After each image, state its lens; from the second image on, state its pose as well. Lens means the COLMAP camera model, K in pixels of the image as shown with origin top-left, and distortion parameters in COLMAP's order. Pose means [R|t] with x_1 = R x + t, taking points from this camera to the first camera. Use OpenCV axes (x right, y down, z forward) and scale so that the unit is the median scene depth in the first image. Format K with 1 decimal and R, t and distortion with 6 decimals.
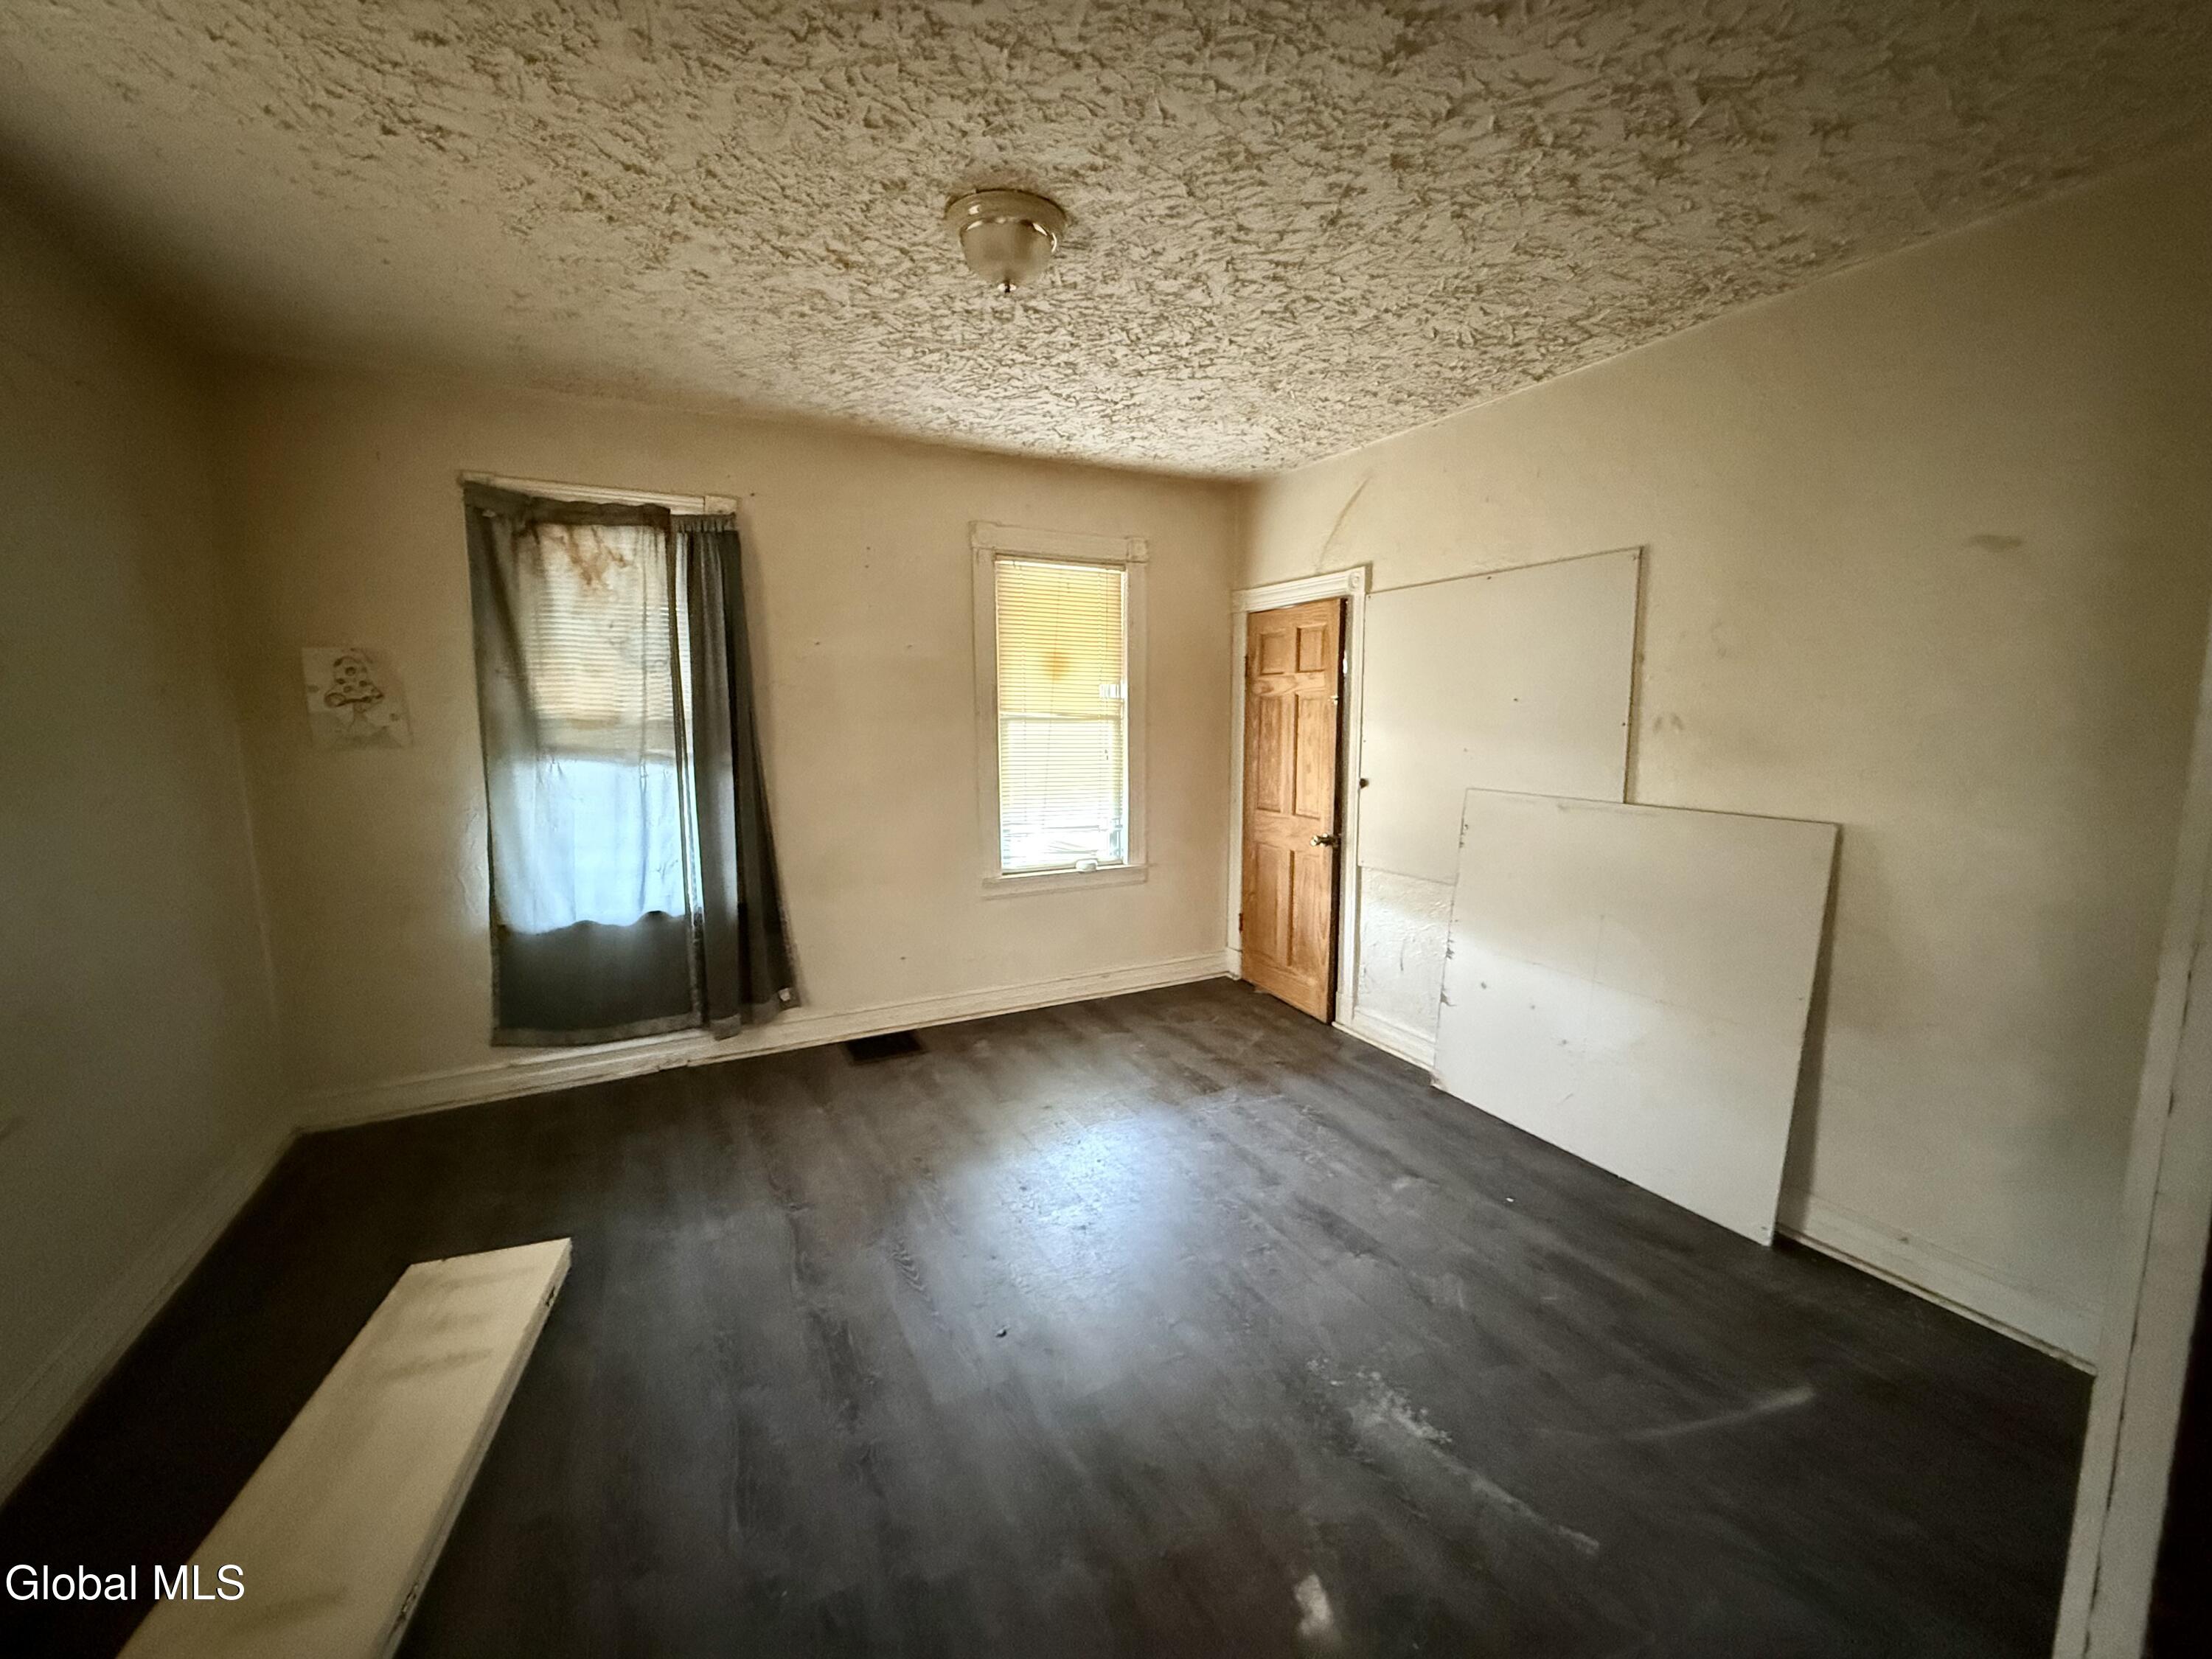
lens RADIAL K [[882.8, 0, 1100.7], [0, 882.8, 829.5], [0, 0, 1]] dist [-0.000276, -0.000014]
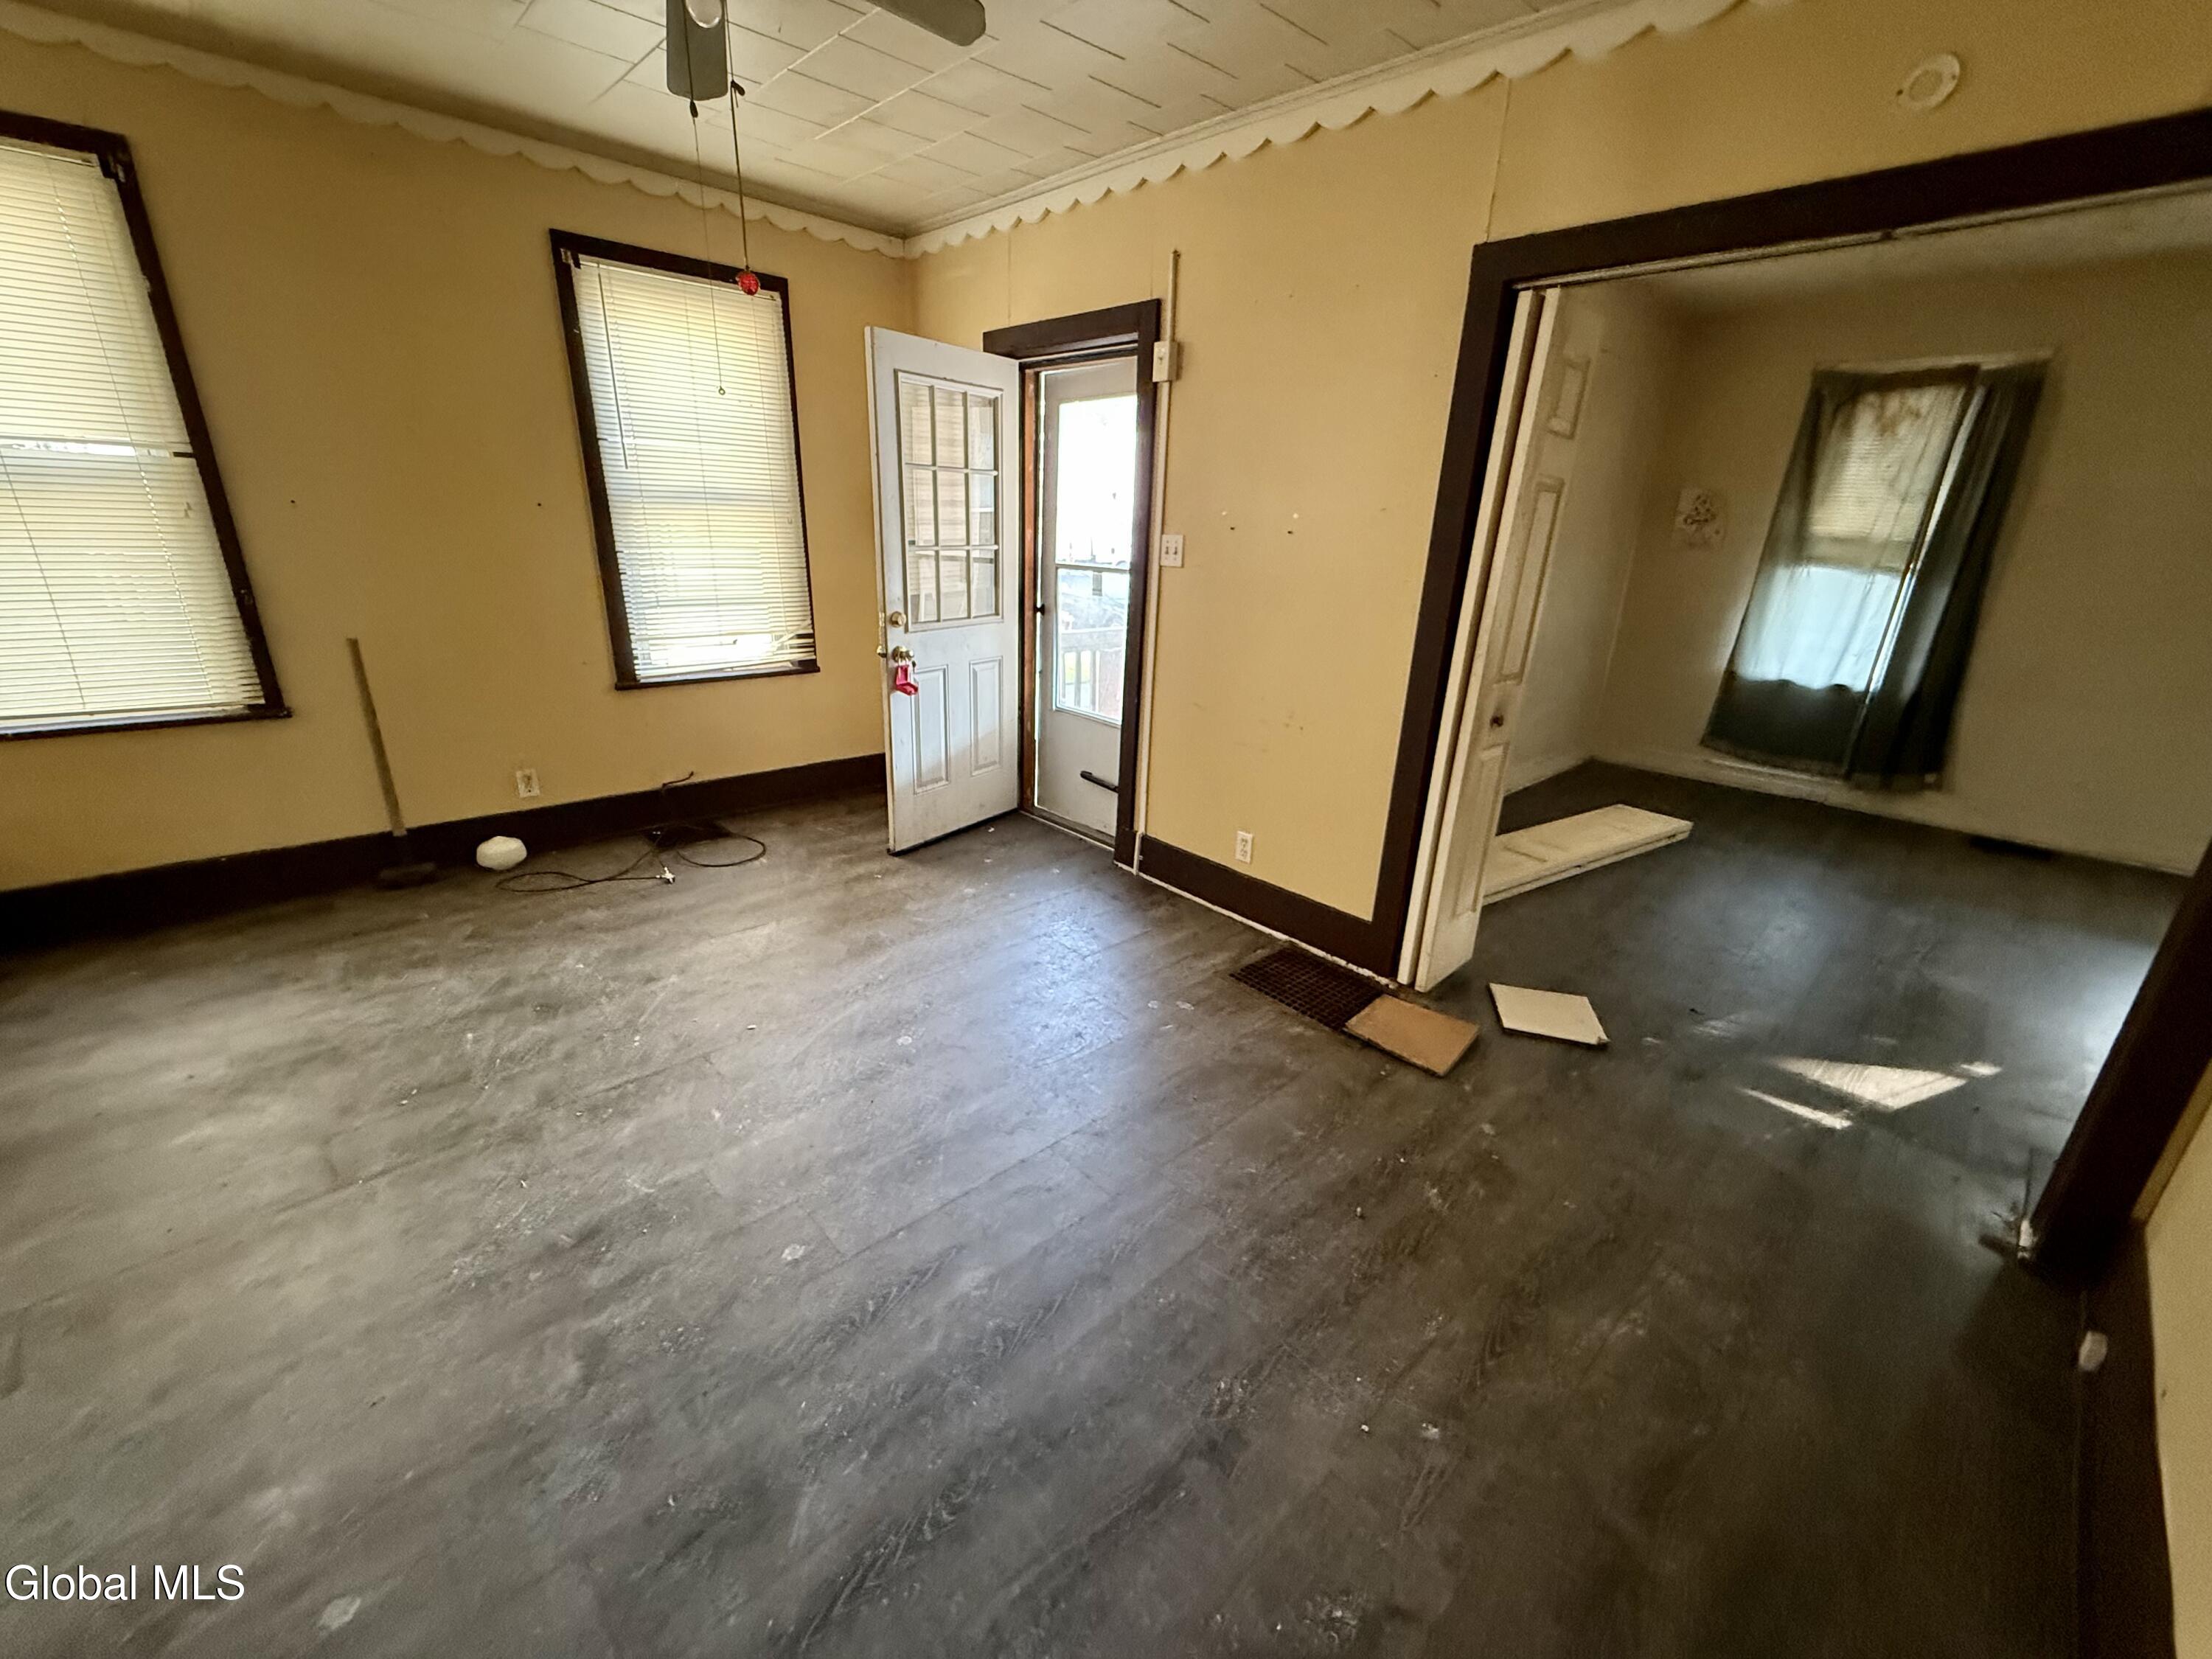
lens RADIAL K [[882.8, 0, 1099.3], [0, 882.8, 829.4], [0, 0, 1]] dist [-0.000276, -0.000014]
pose [[0.273133, 0.338666, -0.900391, 0.522434], [-0.152644, 0.939380, 0.307027, 0.061716], [0.949788, 0.053580, 0.308271, -0.541374]]
